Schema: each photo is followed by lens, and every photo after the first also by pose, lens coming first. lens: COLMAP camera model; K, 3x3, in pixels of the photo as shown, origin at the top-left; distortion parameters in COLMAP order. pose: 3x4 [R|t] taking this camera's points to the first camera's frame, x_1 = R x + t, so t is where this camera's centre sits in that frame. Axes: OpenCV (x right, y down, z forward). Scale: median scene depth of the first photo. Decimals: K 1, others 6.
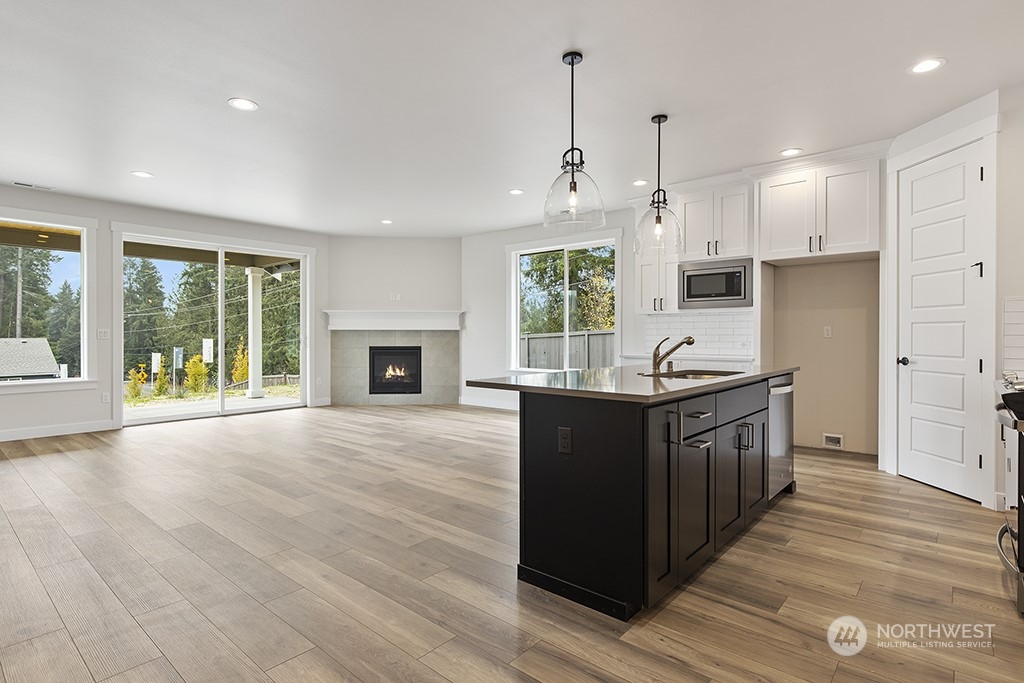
lens RADIAL K [[522.2, 0, 521.0], [0, 522.2, 337.6], [0, 0, 1]] dist [-0.001652, 0.000031]
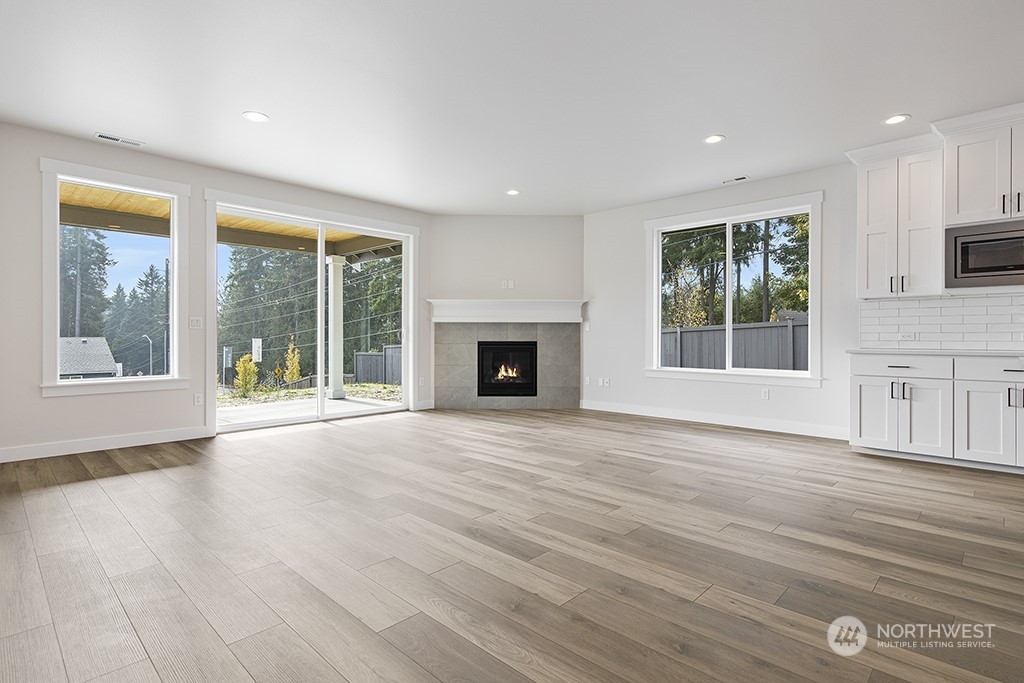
lens RADIAL K [[511.5, 0, 518.1], [0, 511.5, 339.2], [0, 0, 1]] dist [0.000730, -0.000916]
pose [[0.998527, 0.002250, -0.054212, -0.180368], [-0.002274, 0.999997, -0.000364, 0.013490], [0.054211, 0.000486, 0.998529, 0.157382]]
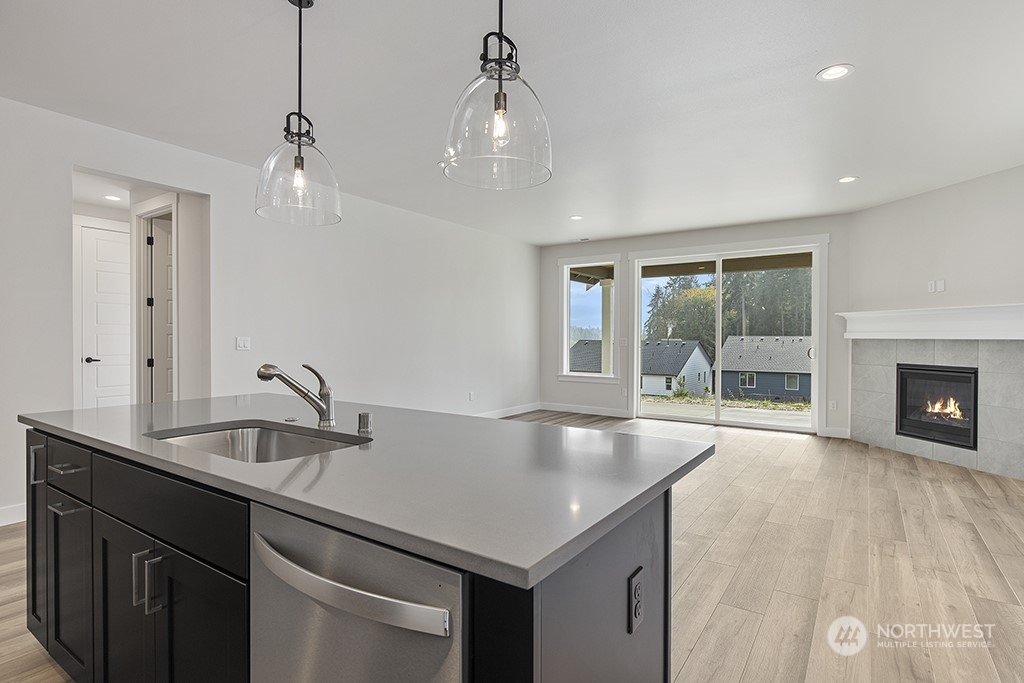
lens RADIAL K [[522.2, 0, 513.5], [0, 522.2, 341.2], [0, 0, 1]] dist [-0.001652, 0.000031]
pose [[0.108615, 0.008846, -0.994045, 0.327068], [-0.010660, 0.999913, 0.007733, -0.012116], [0.994027, 0.009757, 0.108700, 0.443220]]
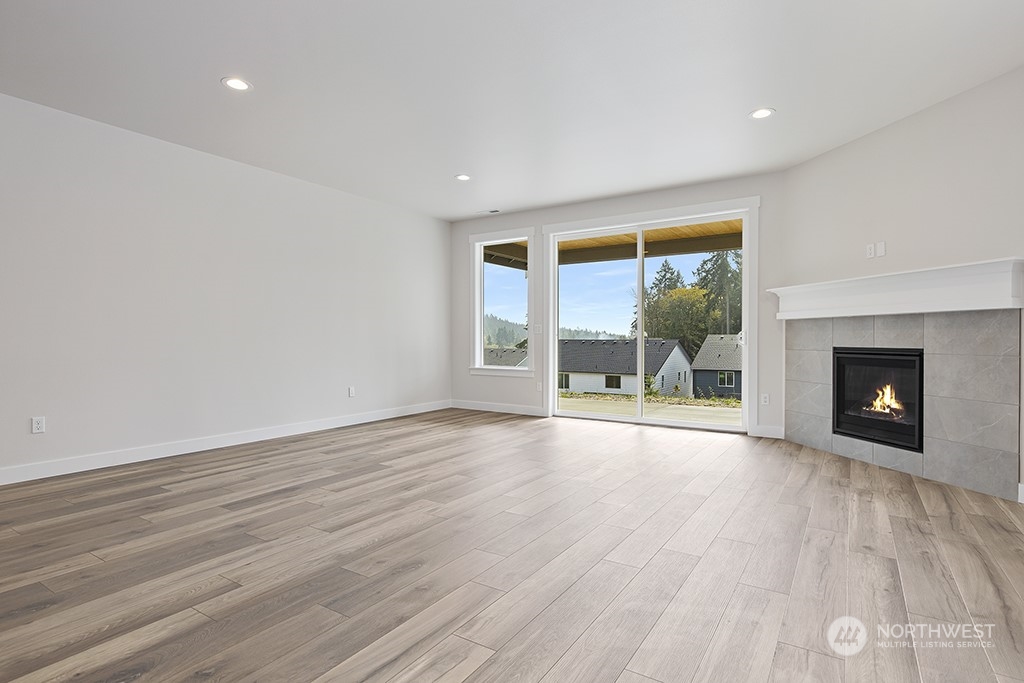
lens RADIAL K [[522.2, 0, 514.3], [0, 522.2, 341.9], [0, 0, 1]] dist [-0.001652, 0.000031]
pose [[0.128943, 0.006758, -0.991629, 0.216590], [-0.007601, 0.999954, 0.005827, 0.010617], [0.991623, 0.006786, 0.128988, 0.602882]]
